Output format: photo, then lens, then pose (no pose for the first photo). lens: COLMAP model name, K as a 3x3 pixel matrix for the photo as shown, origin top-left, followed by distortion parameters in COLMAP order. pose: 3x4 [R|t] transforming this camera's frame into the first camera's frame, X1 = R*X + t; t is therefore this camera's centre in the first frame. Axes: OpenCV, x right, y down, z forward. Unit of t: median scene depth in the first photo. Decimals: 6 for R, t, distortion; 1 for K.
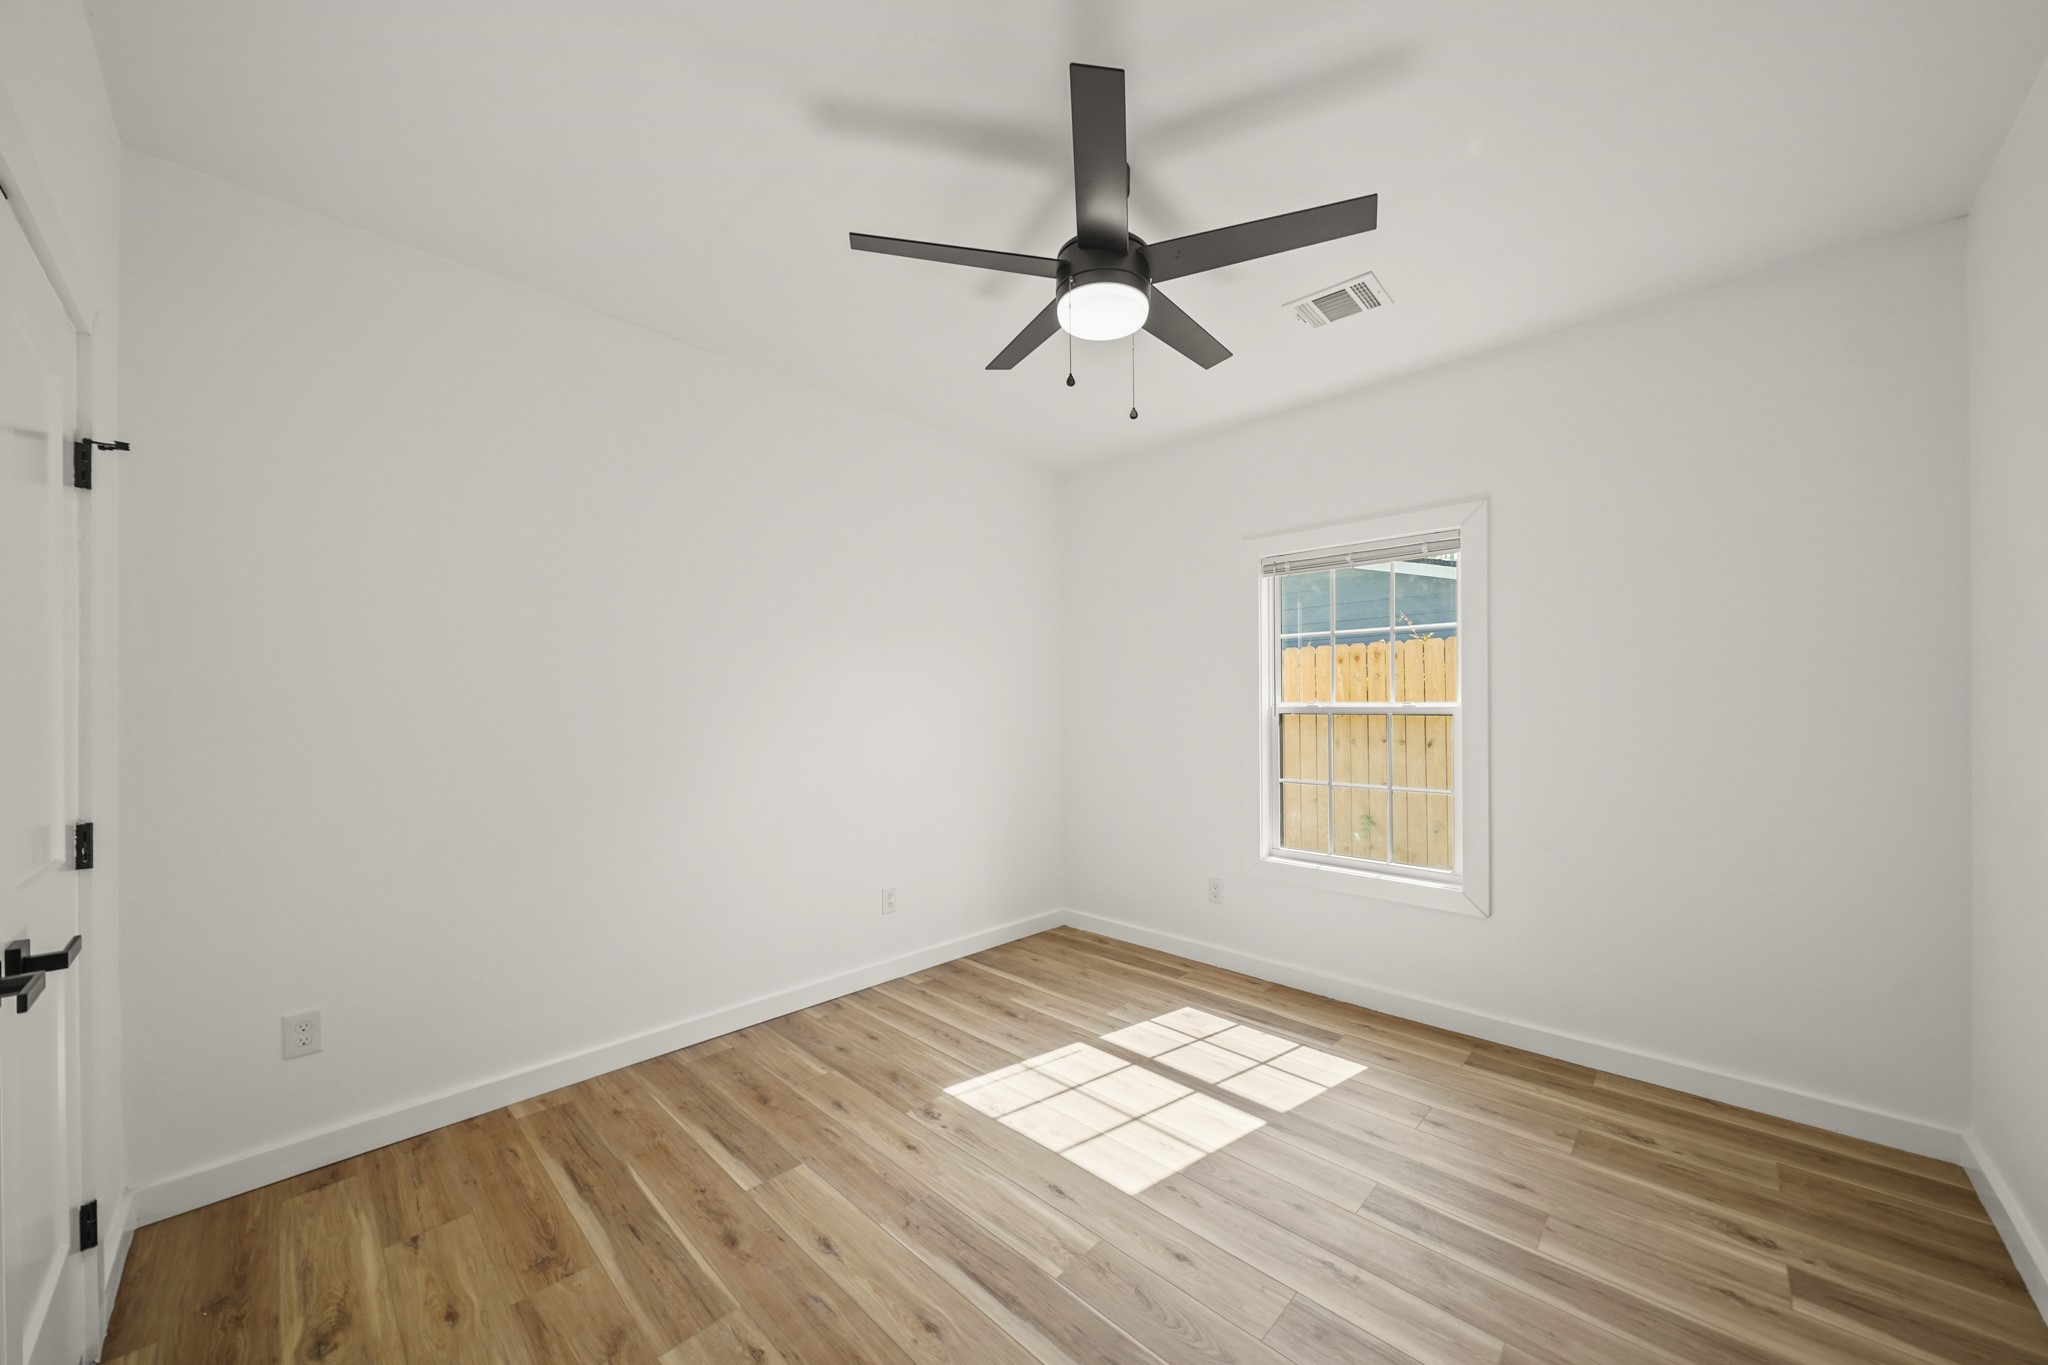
lens RADIAL K [[717.3, 0, 1027.3], [0, 717.3, 690.6], [0, 0, 1]] dist [-0.006090, -0.000139]
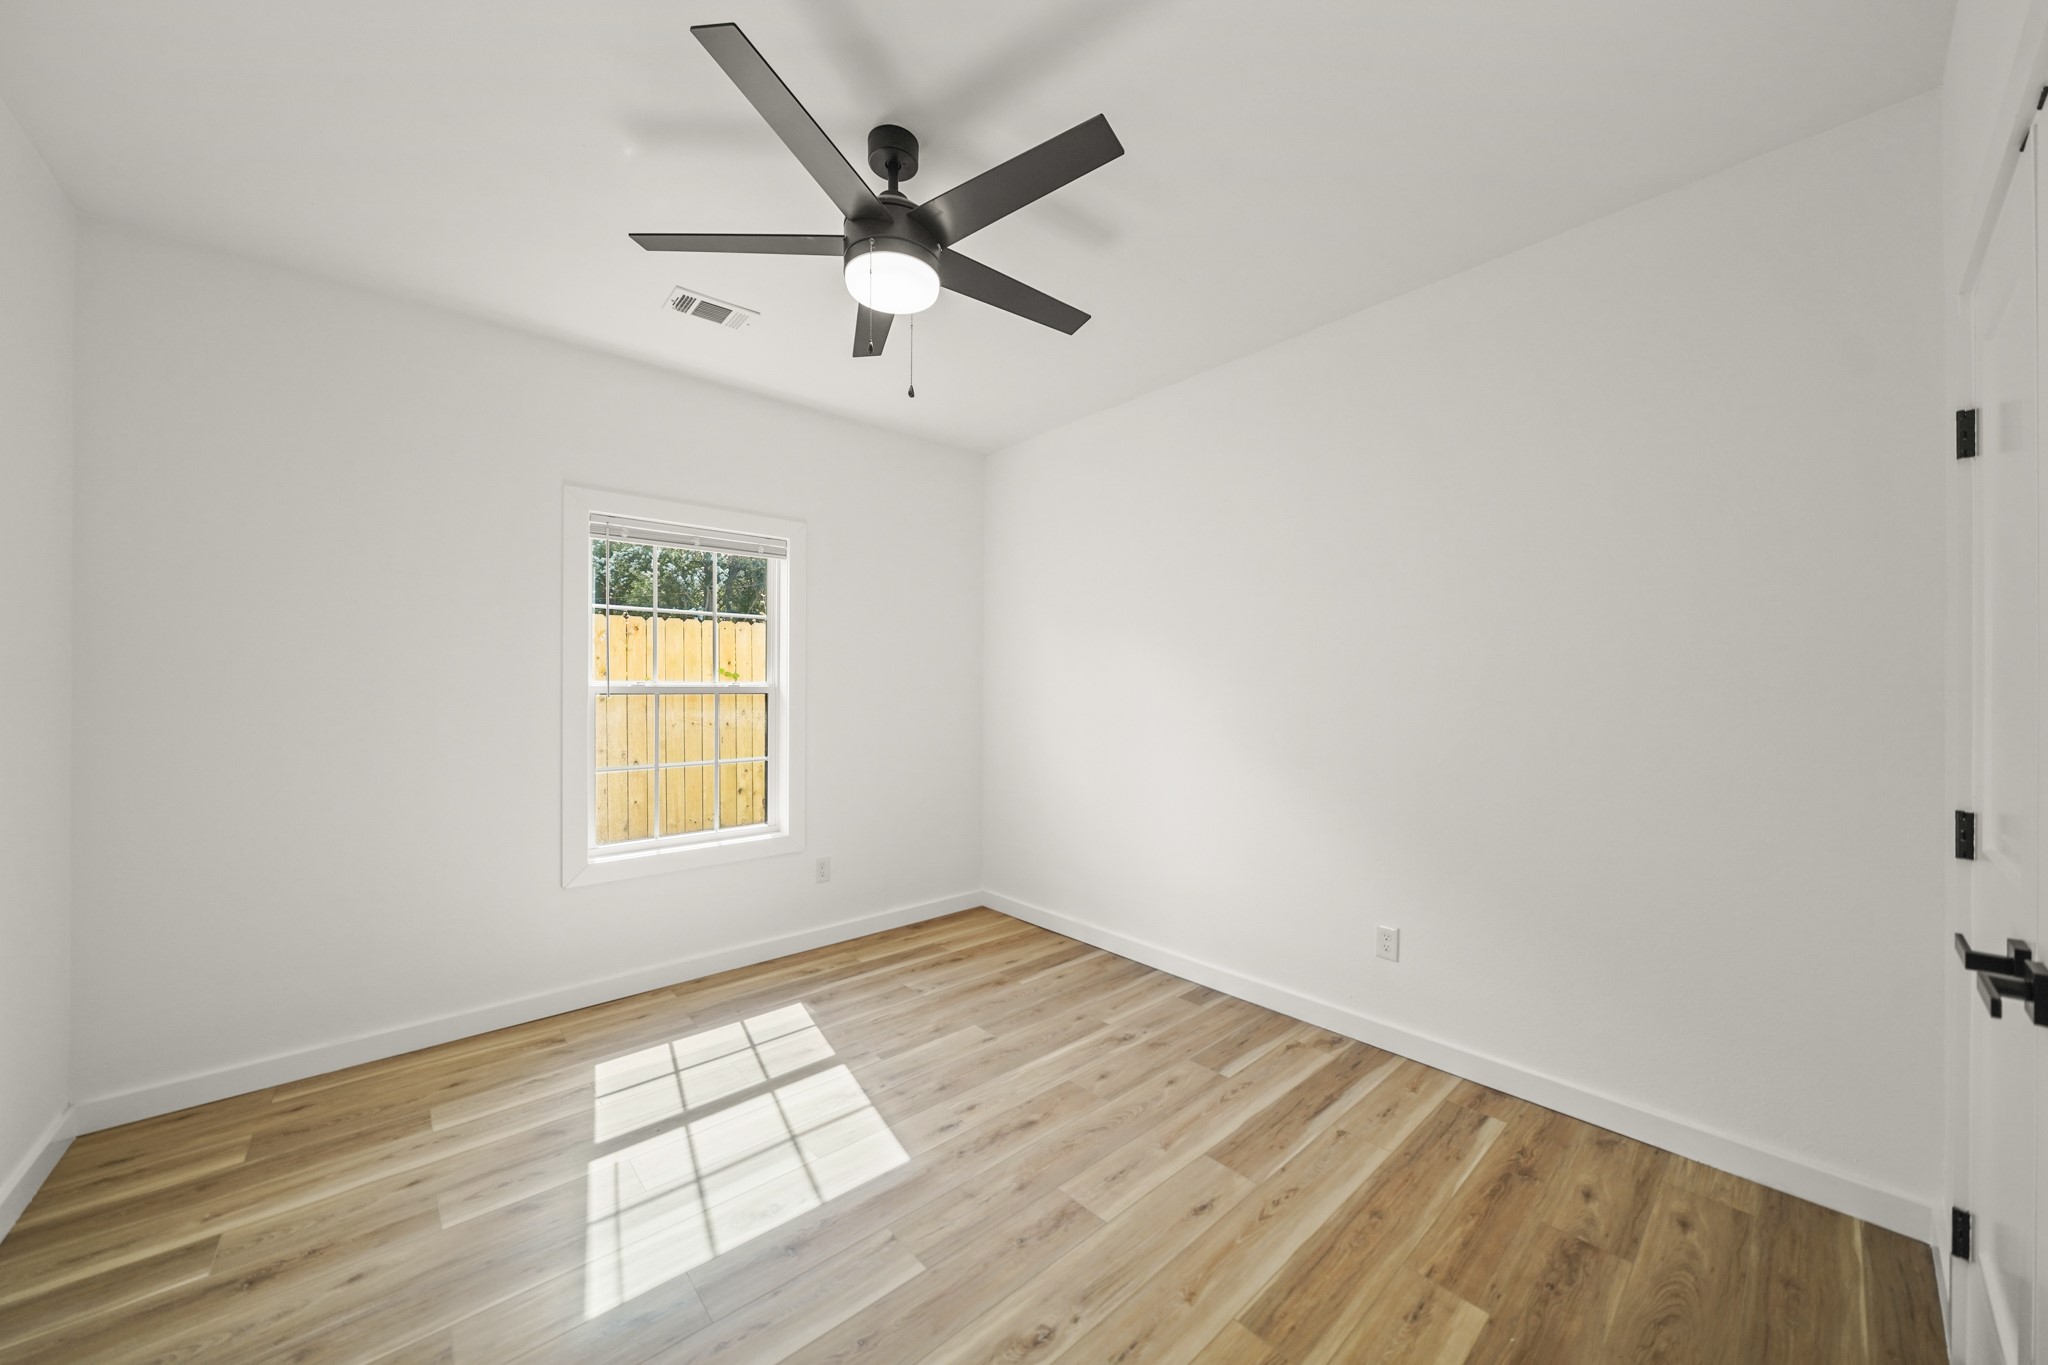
lens RADIAL K [[717.3, 0, 1027.3], [0, 717.3, 690.6], [0, 0, 1]] dist [-0.006090, -0.000139]
pose [[0.093064, -0.016003, 0.995532, -0.641808], [-0.012702, 0.999770, 0.017259, 0.008207], [-0.995579, -0.014252, 0.092839, 0.567384]]
